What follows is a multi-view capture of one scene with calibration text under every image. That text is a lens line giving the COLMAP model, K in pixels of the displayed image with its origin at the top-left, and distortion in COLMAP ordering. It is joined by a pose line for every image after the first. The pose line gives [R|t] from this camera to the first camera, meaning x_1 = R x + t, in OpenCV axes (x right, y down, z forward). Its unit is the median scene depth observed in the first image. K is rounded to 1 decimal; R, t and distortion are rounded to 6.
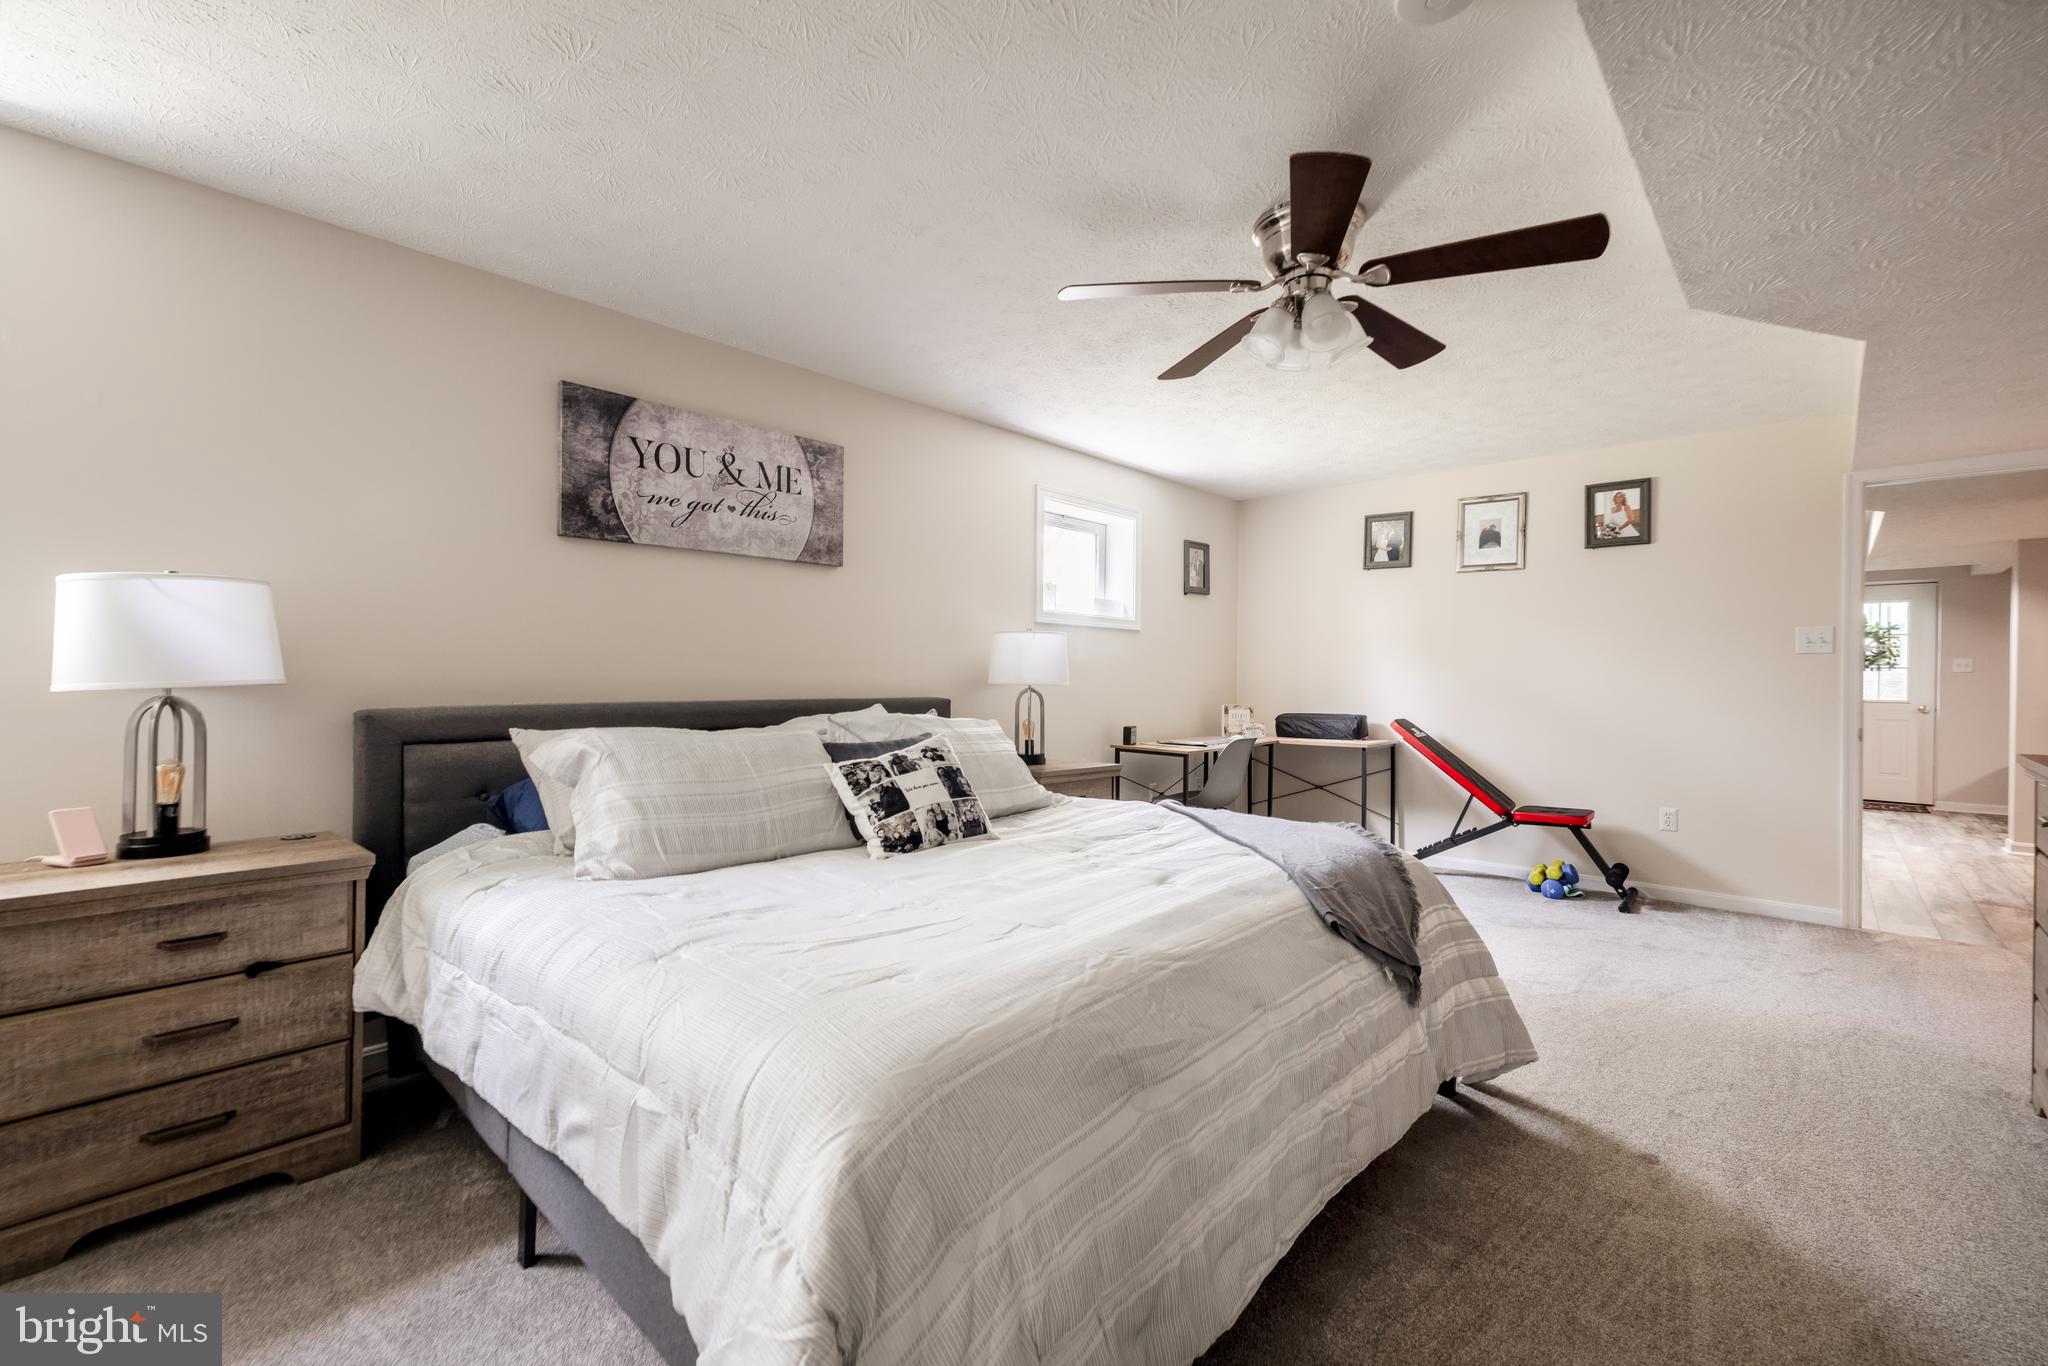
lens RADIAL K [[890.9, 0, 1025.6], [0, 890.9, 673.3], [0, 0, 1]] dist [-0.003112, -0.000105]
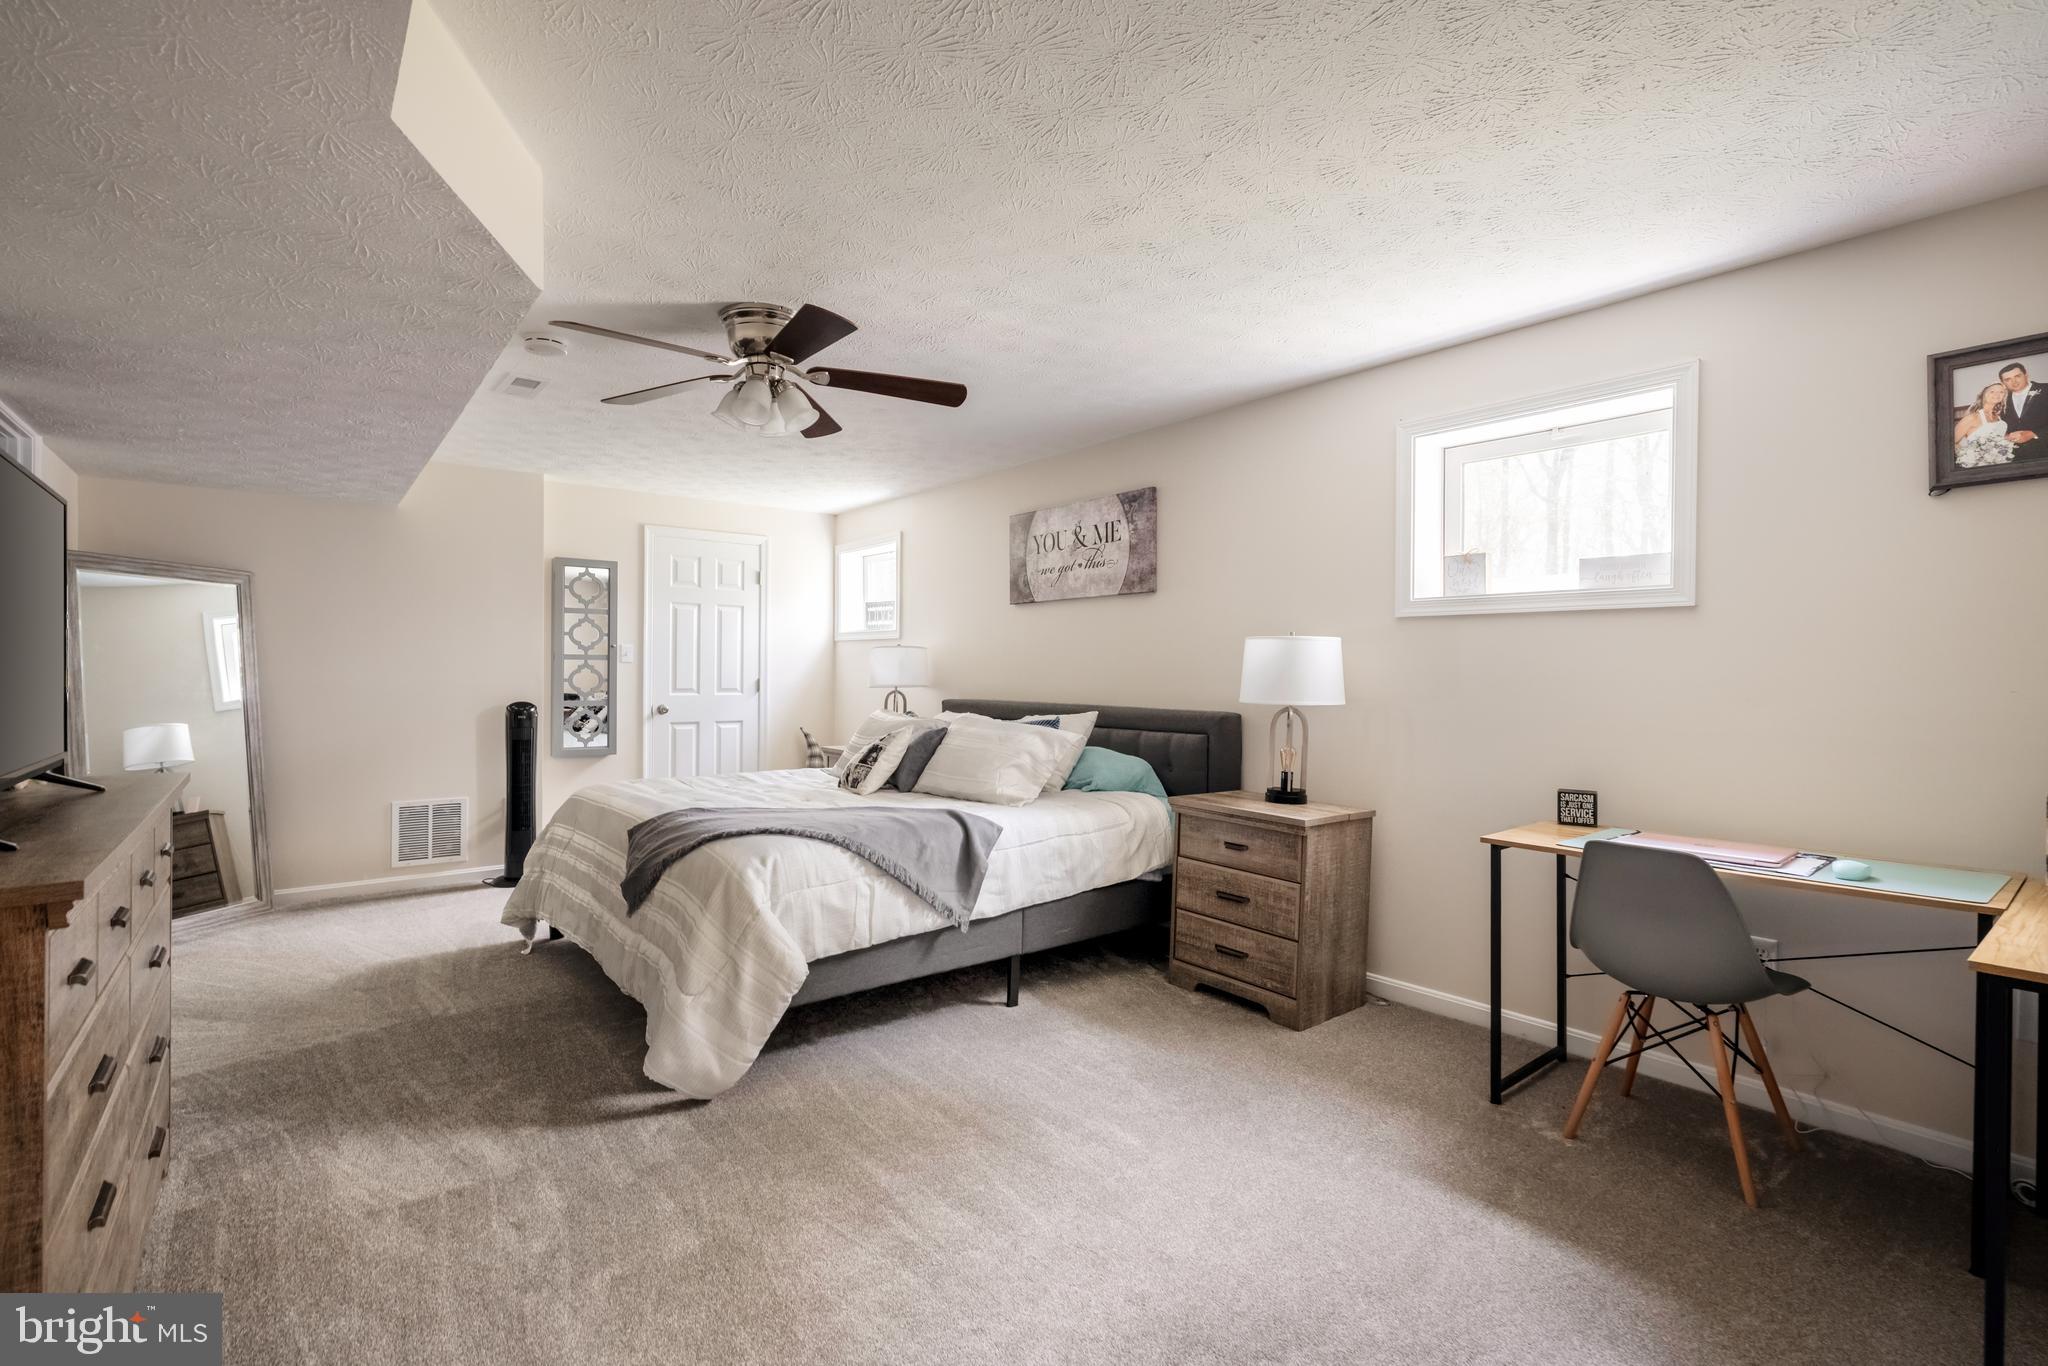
lens RADIAL K [[932.8, 0, 1025.6], [0, 932.8, 684.1], [0, 0, 1]] dist [-0.000949, -0.000013]
pose [[-0.155586, -0.007903, -0.987791, 1.073146], [-0.016689, 0.999846, -0.005371, 0.008713], [0.987681, 0.015650, -0.155694, 1.103329]]
